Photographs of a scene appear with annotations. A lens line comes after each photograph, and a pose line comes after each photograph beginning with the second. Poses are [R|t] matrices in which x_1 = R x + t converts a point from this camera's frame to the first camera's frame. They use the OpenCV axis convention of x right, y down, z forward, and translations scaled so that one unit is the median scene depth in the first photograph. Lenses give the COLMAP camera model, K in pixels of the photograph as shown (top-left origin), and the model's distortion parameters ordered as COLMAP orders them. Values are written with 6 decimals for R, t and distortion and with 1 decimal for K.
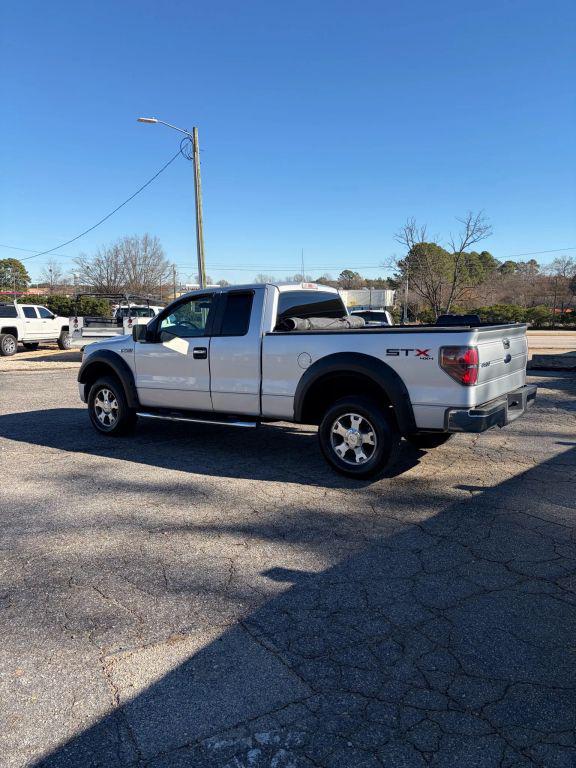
lens RADIAL K [[584.4, 0, 288.5], [0, 584.4, 390.3], [0, 0, 1]] dist [0.029941, -0.010952]
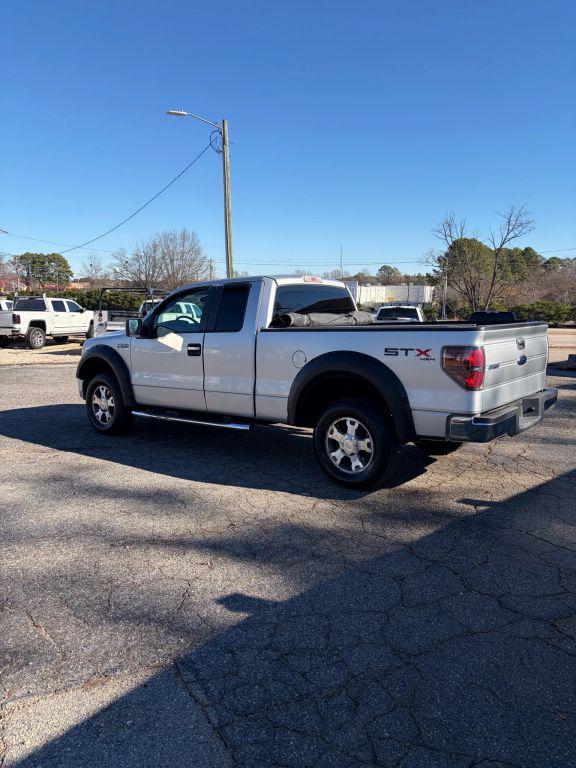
lens RADIAL K [[584.0, 0, 293.7], [0, 584.0, 390.0], [0, 0, 1]] dist [0.027038, -0.007469]
pose [[0.998440, 0.015342, -0.053685, 0.070305], [-0.014967, 0.999861, 0.007363, -0.009219], [0.053791, -0.006548, 0.998531, 0.076228]]
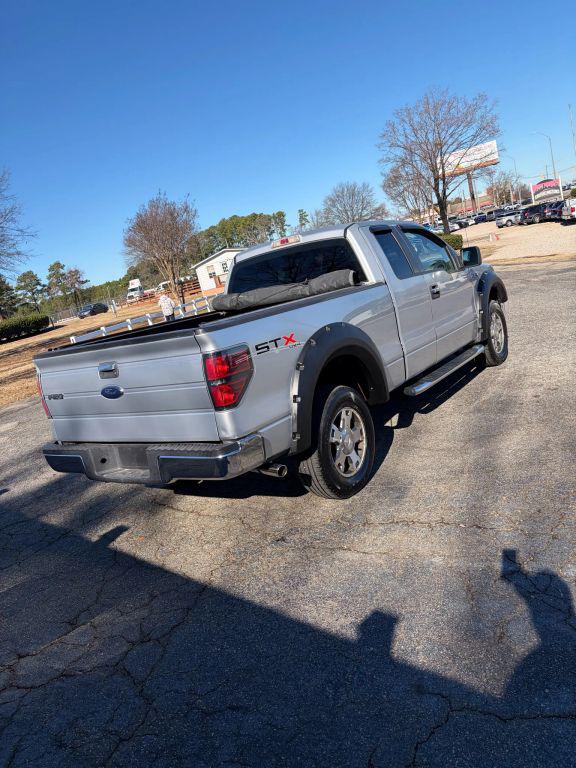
lens RADIAL K [[584.4, 0, 288.5], [0, 584.4, 390.3], [0, 0, 1]] dist [0.029941, -0.010952]
pose [[-0.002656, 0.219504, -0.975608, 1.019107], [0.076048, 0.972830, 0.218672, -0.186638], [0.997101, -0.073612, -0.019277, 1.207074]]
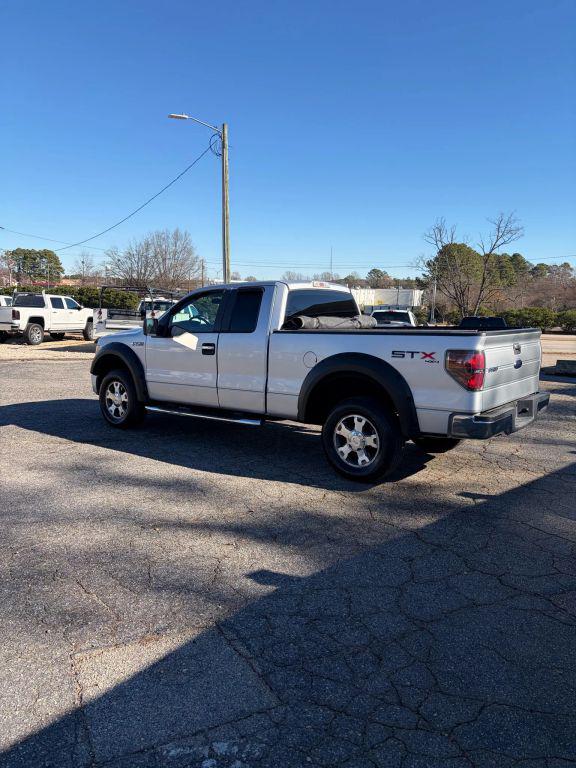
lens RADIAL K [[582.9, 0, 288.0], [0, 582.9, 384.0], [0, 0, 1]] dist [0.031201, -0.031754]
pose [[0.998518, 0.033119, -0.043183, 0.034534], [-0.033337, 0.999435, -0.004333, -0.004360], [0.043015, 0.005767, 0.999058, 0.011978]]
